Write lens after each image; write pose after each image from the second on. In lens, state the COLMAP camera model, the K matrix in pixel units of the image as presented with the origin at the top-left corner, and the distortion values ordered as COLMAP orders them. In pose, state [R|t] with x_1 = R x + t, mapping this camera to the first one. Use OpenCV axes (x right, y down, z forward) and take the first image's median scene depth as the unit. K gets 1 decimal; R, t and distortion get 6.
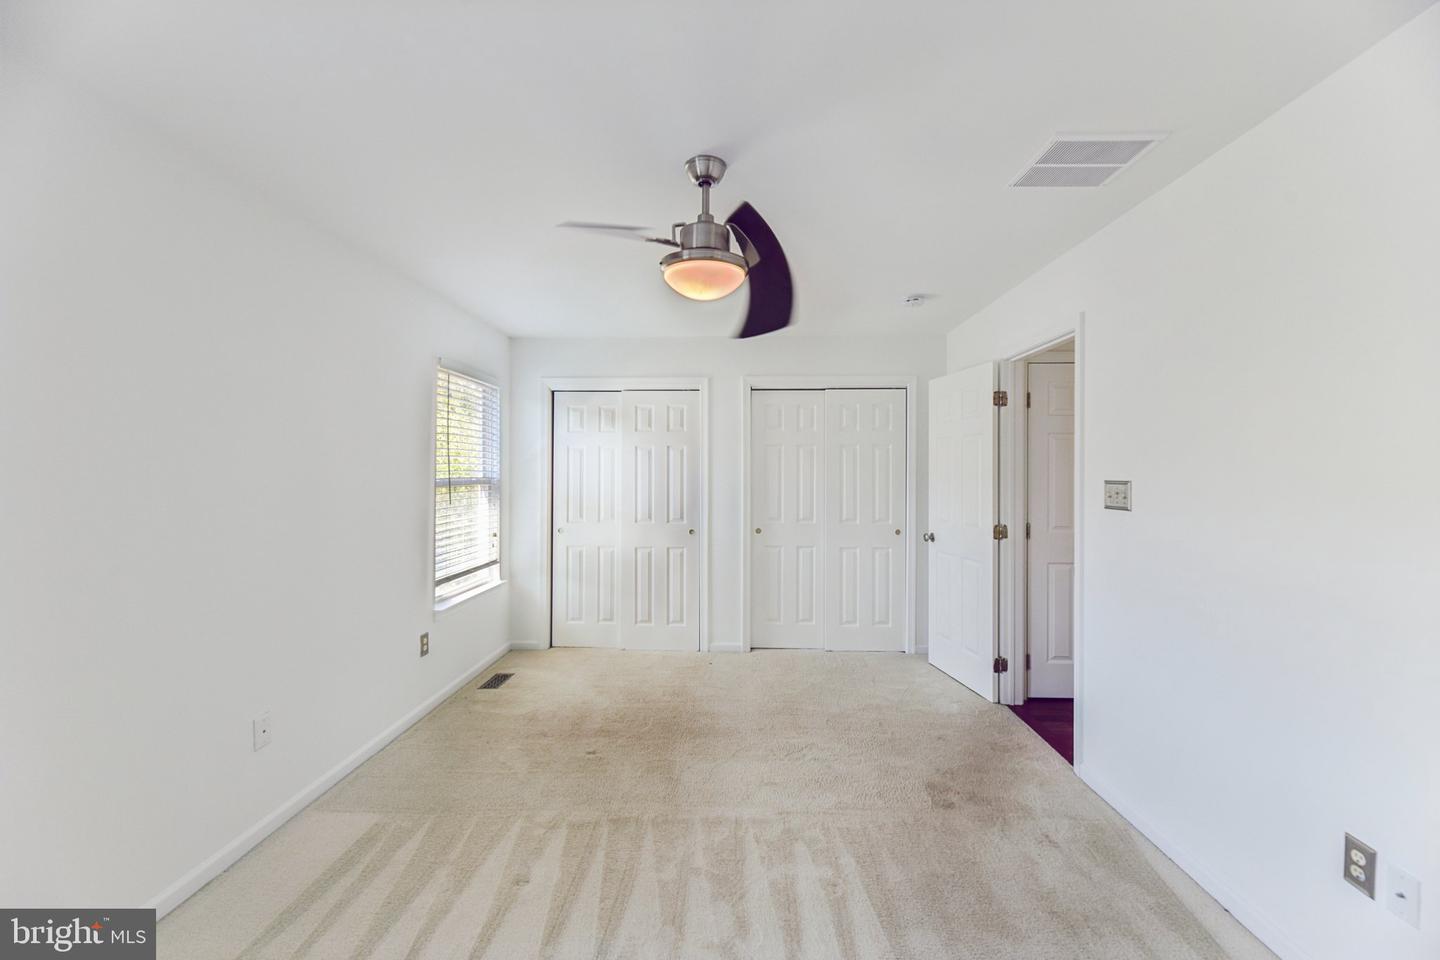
lens RADIAL K [[587.7, 0, 720.9], [0, 587.7, 472.0], [0, 0, 1]] dist [-0.000232, -0.003128]
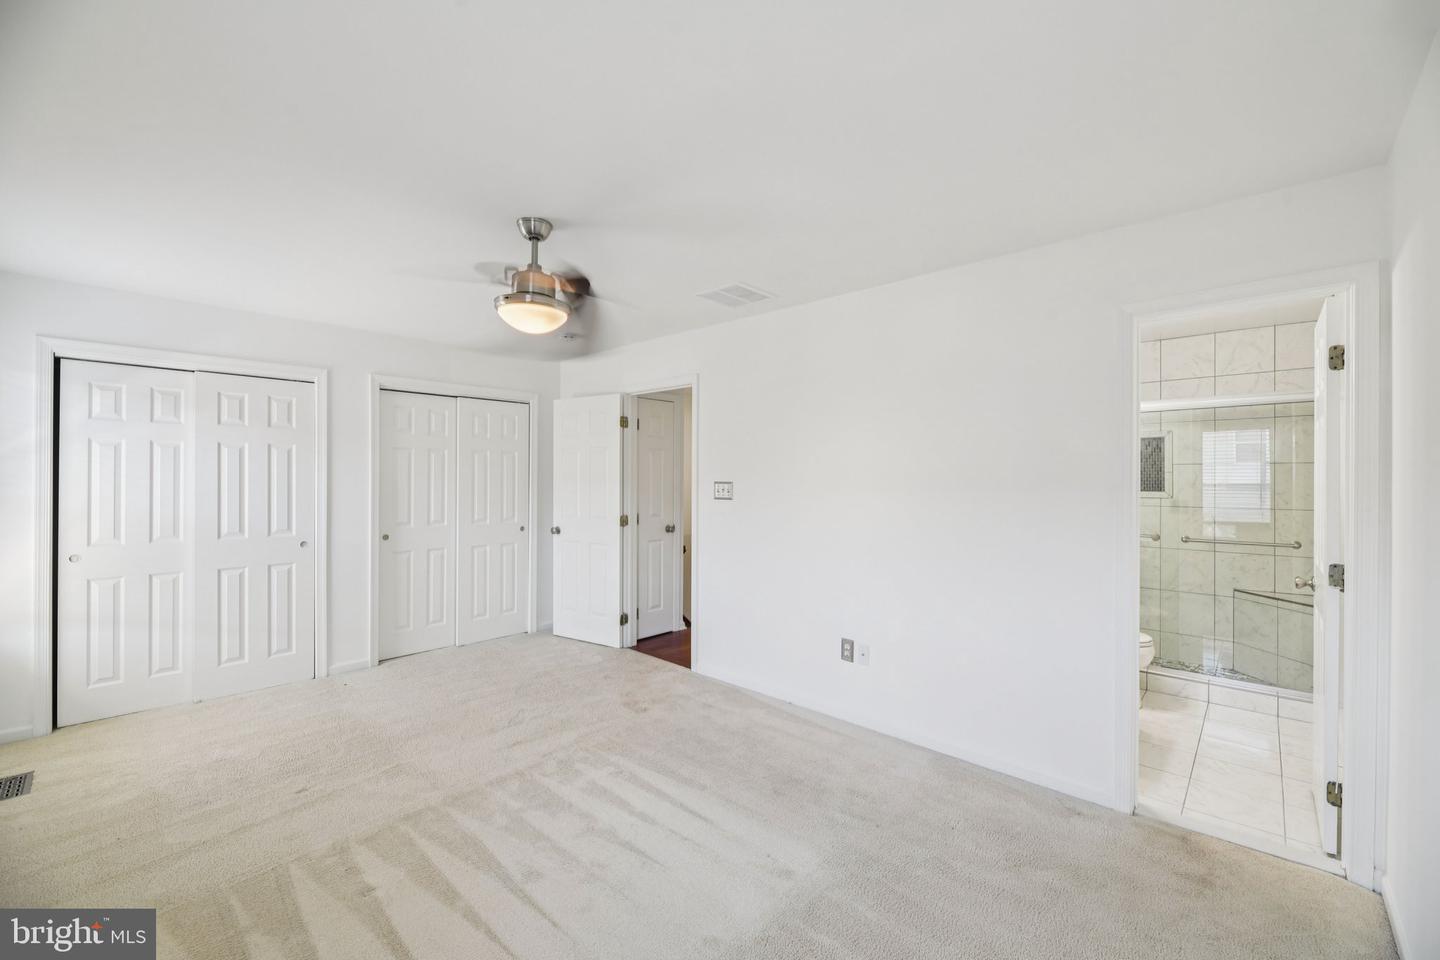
lens RADIAL K [[572.8, 0, 730.8], [0, 572.8, 477.1], [0, 0, 1]] dist [0.000563, -0.000286]
pose [[0.652710, 0.002352, 0.757604, -0.361792], [-0.002702, 0.999996, -0.000776, 0.002301], [-0.757603, -0.001541, 0.652714, -0.044727]]
